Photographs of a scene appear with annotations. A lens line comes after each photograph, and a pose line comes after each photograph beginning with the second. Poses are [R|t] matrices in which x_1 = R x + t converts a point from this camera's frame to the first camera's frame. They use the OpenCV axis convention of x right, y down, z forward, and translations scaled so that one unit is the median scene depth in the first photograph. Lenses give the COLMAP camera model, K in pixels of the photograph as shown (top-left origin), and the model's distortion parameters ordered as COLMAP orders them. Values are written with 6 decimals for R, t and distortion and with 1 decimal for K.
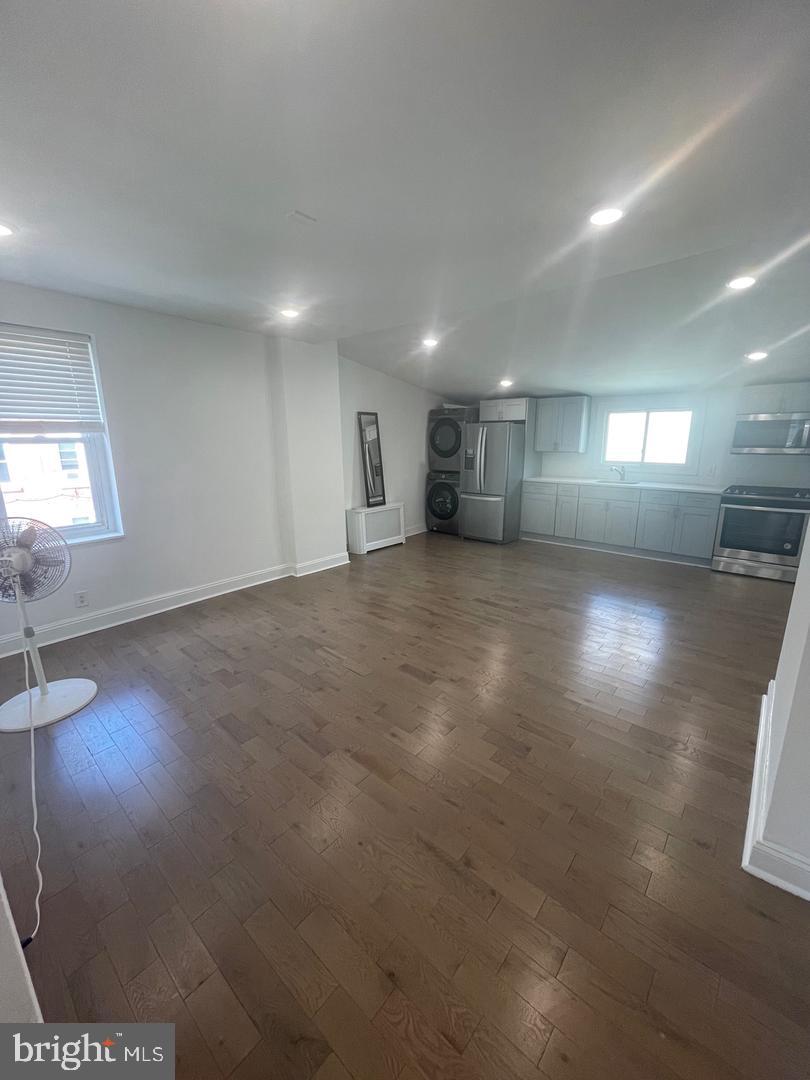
lens RADIAL K [[437.3, 0, 407.2], [0, 437.3, 540.3], [0, 0, 1]] dist [0.000454, 0.000256]
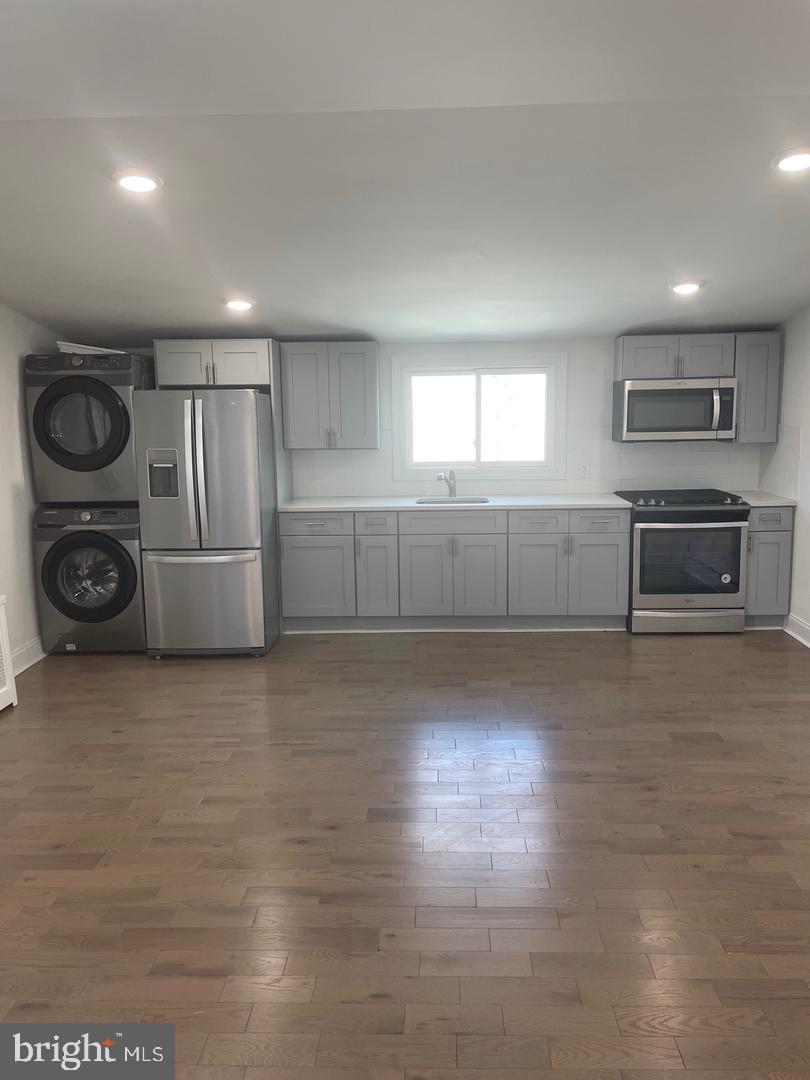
lens RADIAL K [[810.7, 0, 406.3], [0, 810.7, 523.6], [0, 0, 1]] dist [0.066537, -0.000203]
pose [[0.768574, -0.091916, 0.633123, -0.186802], [0.157818, 0.986282, -0.048395, -0.060067], [-0.619990, 0.137113, 0.772537, 0.243779]]
